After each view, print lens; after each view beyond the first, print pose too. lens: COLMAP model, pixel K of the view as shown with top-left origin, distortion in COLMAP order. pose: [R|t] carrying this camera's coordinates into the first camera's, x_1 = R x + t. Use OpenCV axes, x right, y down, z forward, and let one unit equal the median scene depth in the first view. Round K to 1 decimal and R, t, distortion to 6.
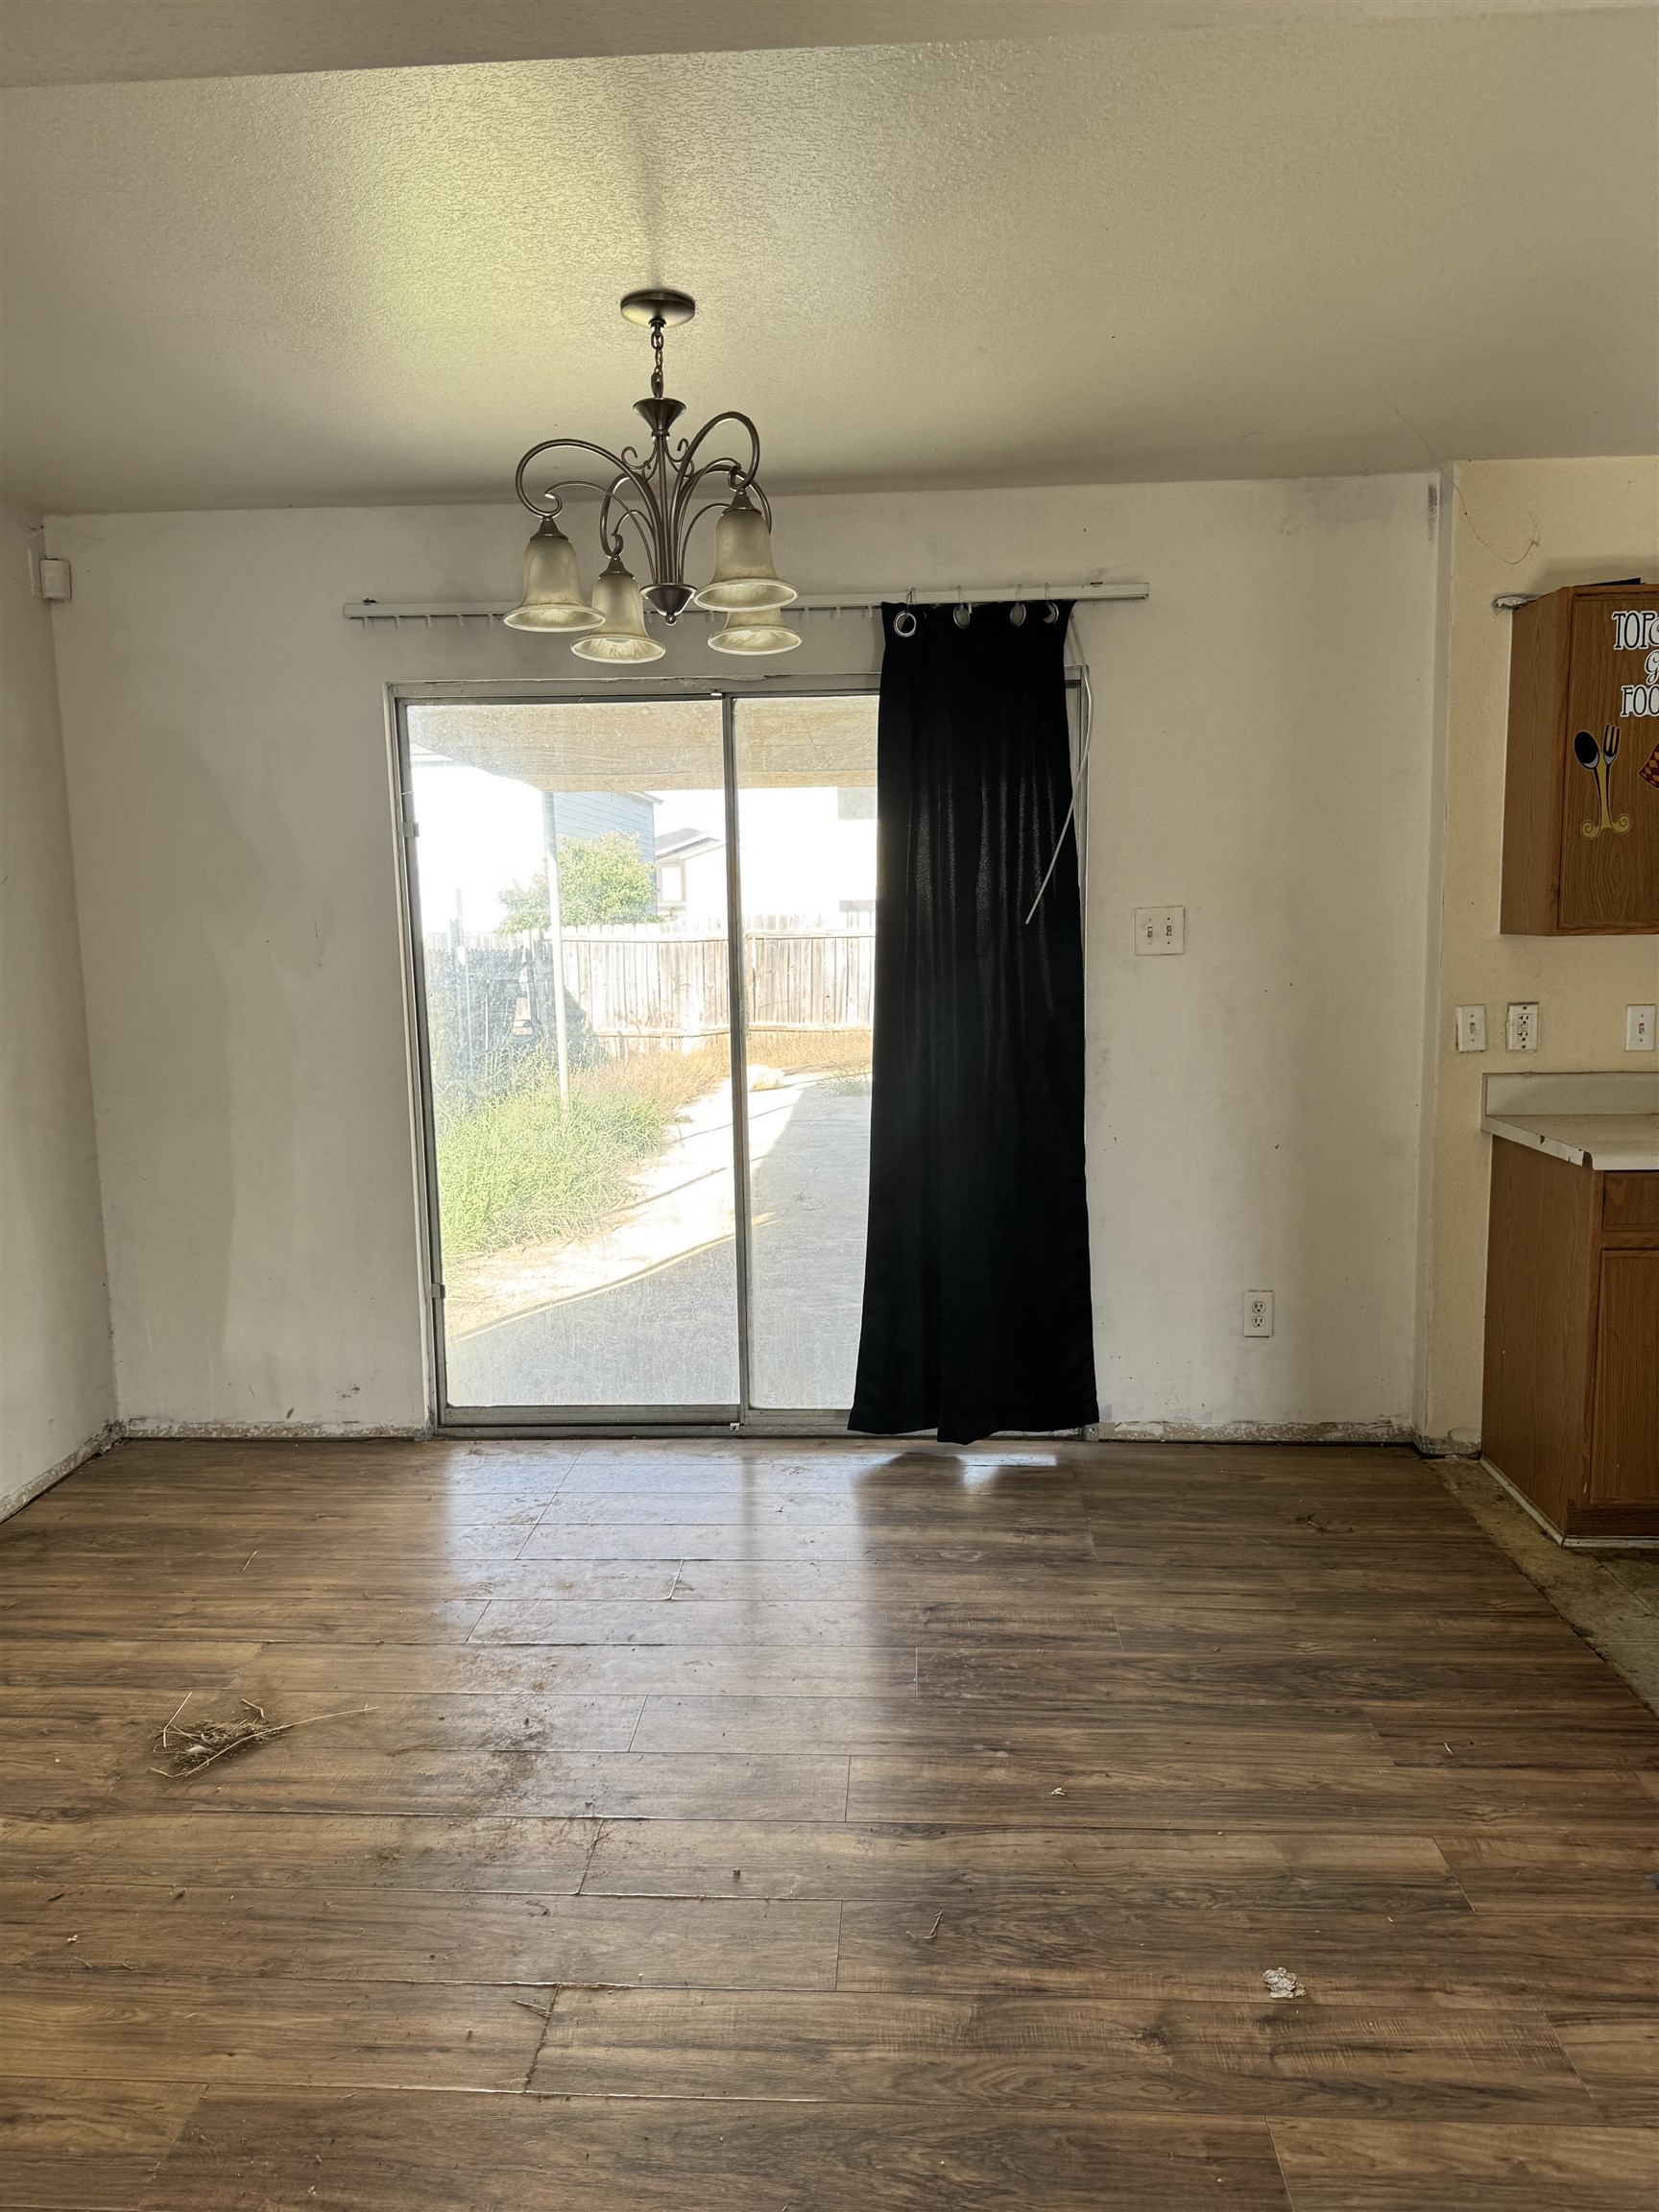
lens RADIAL K [[1573.2, 0, 842.2], [0, 1573.2, 1111.4], [0, 0, 1]] dist [0.070520, -0.039918]
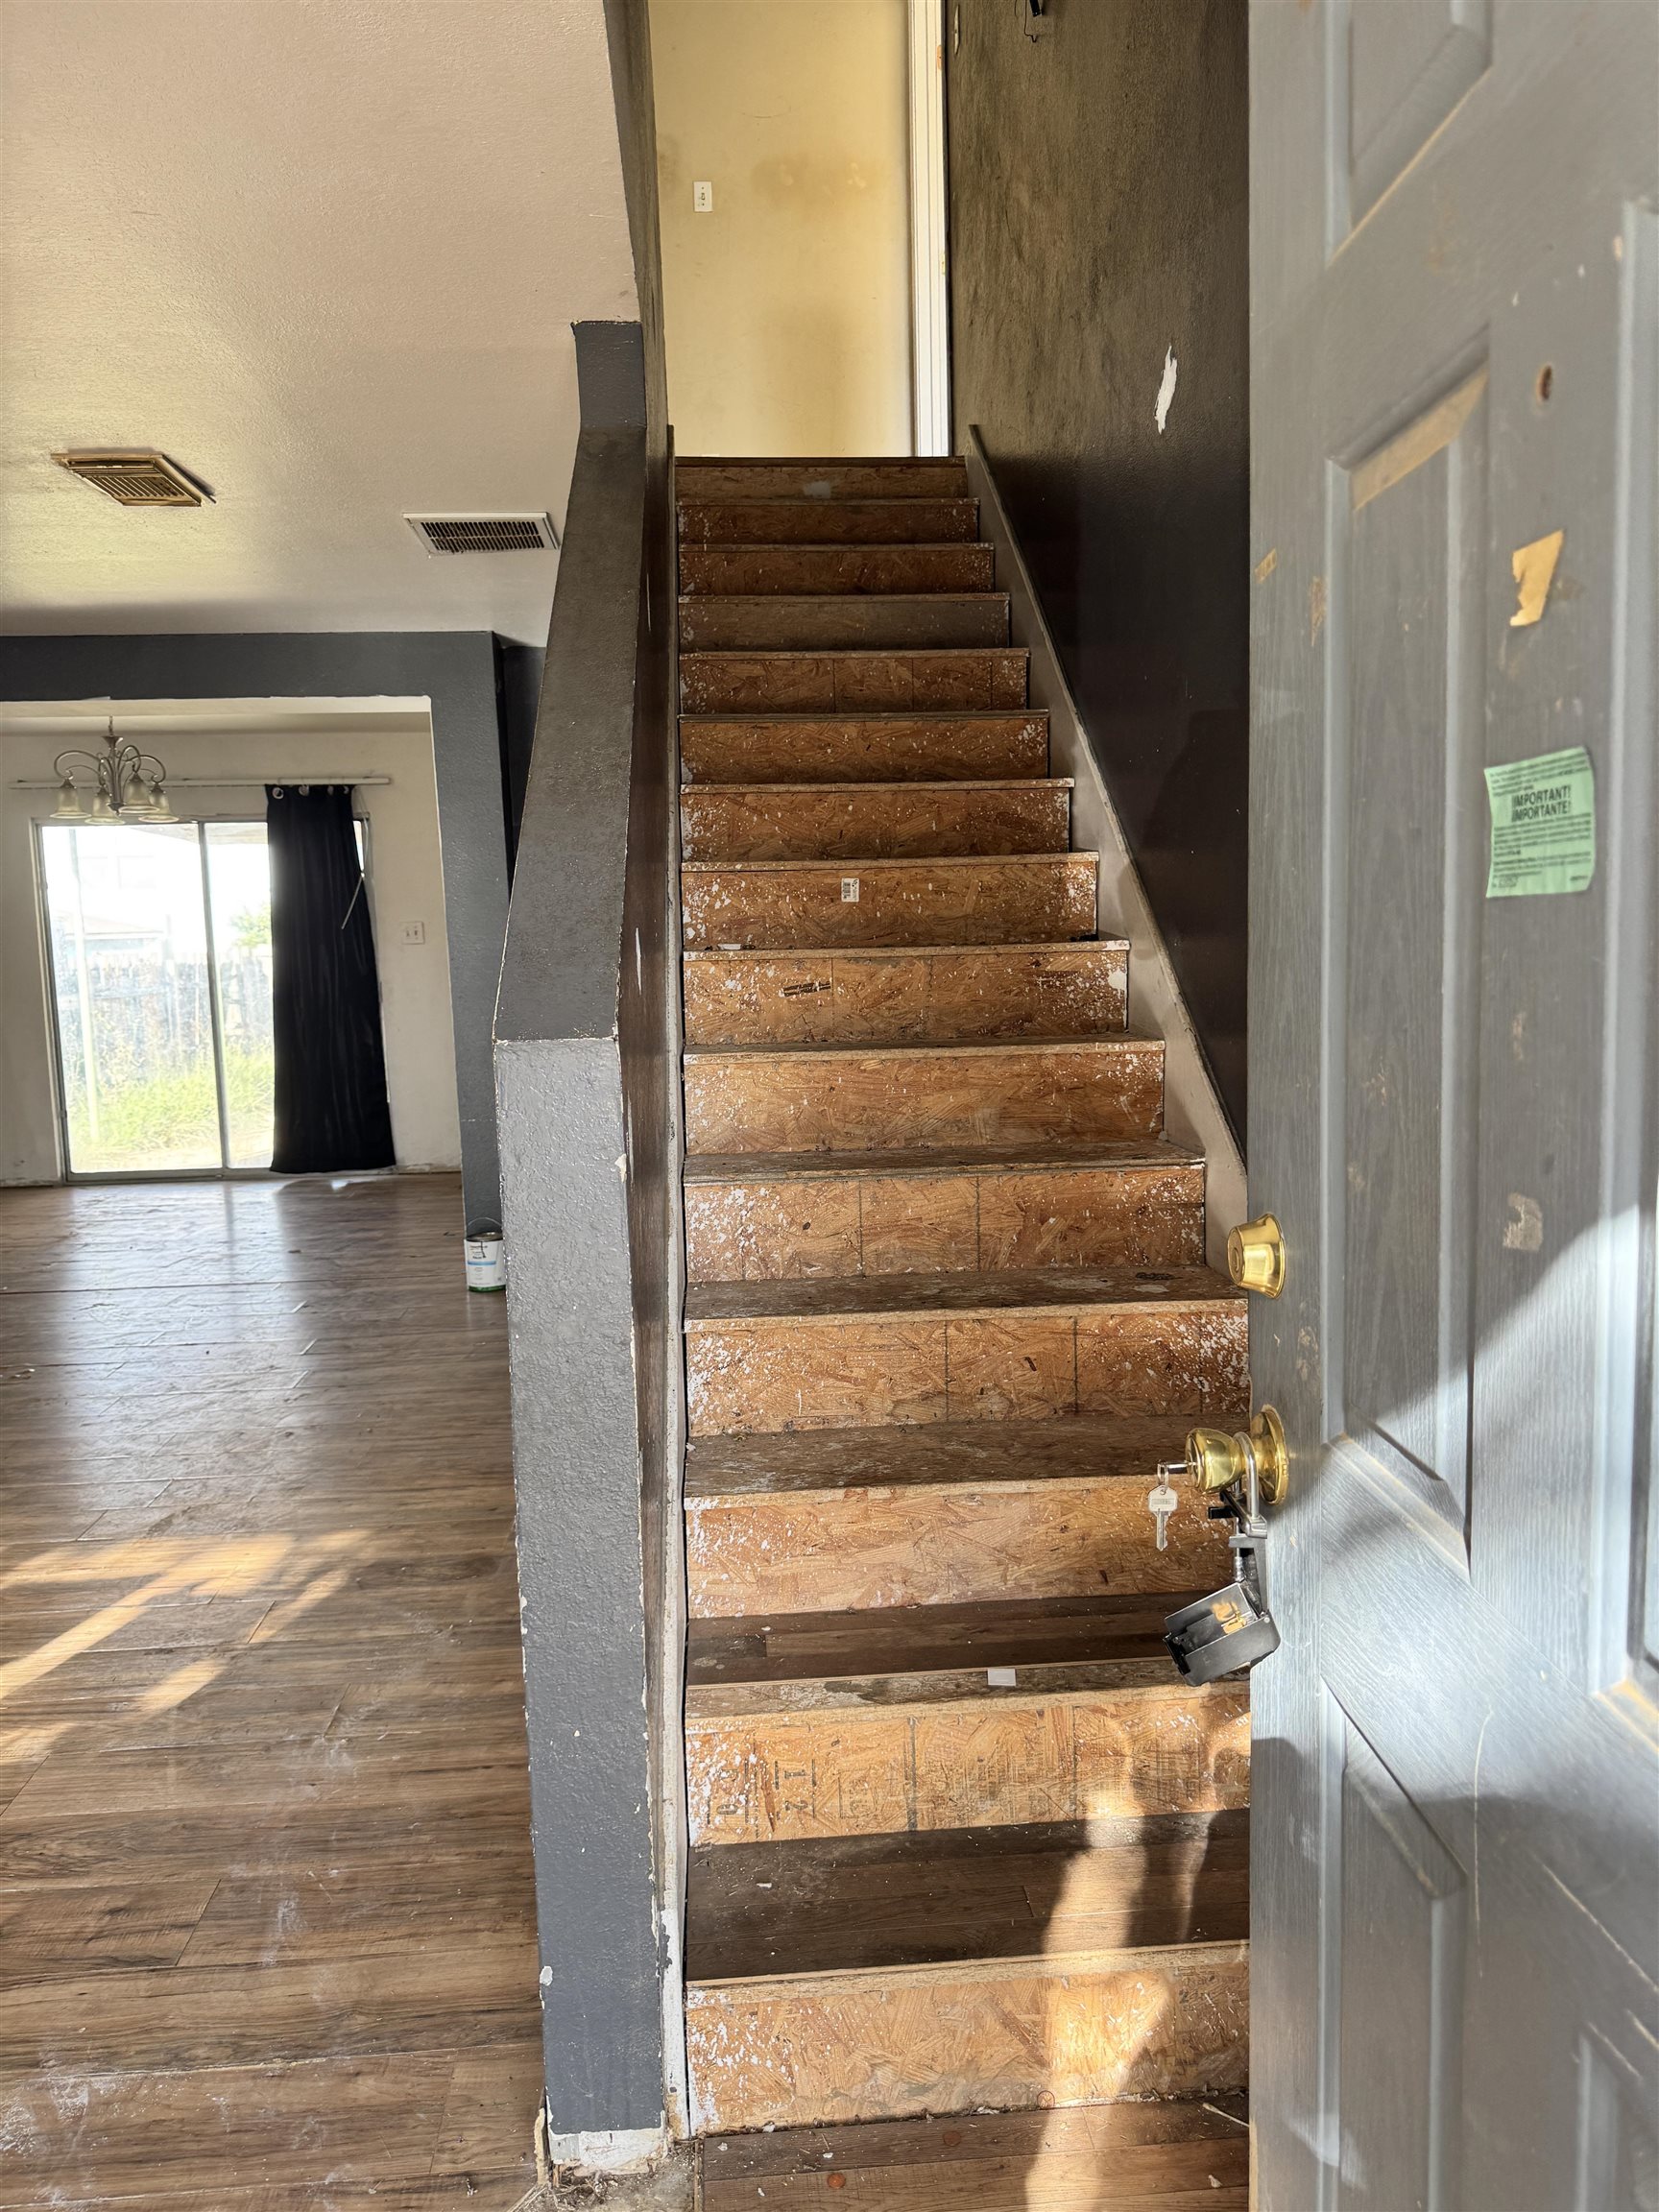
lens RADIAL K [[1573.2, 0, 823.8], [0, 1573.2, 1113.7], [0, 0, 1]] dist [0.070520, -0.039918]
pose [[0.993013, -0.028207, 0.114583, 0.492825], [0.029327, 0.999537, -0.008099, 0.162716], [-0.114302, 0.011403, 0.993381, -1.180069]]
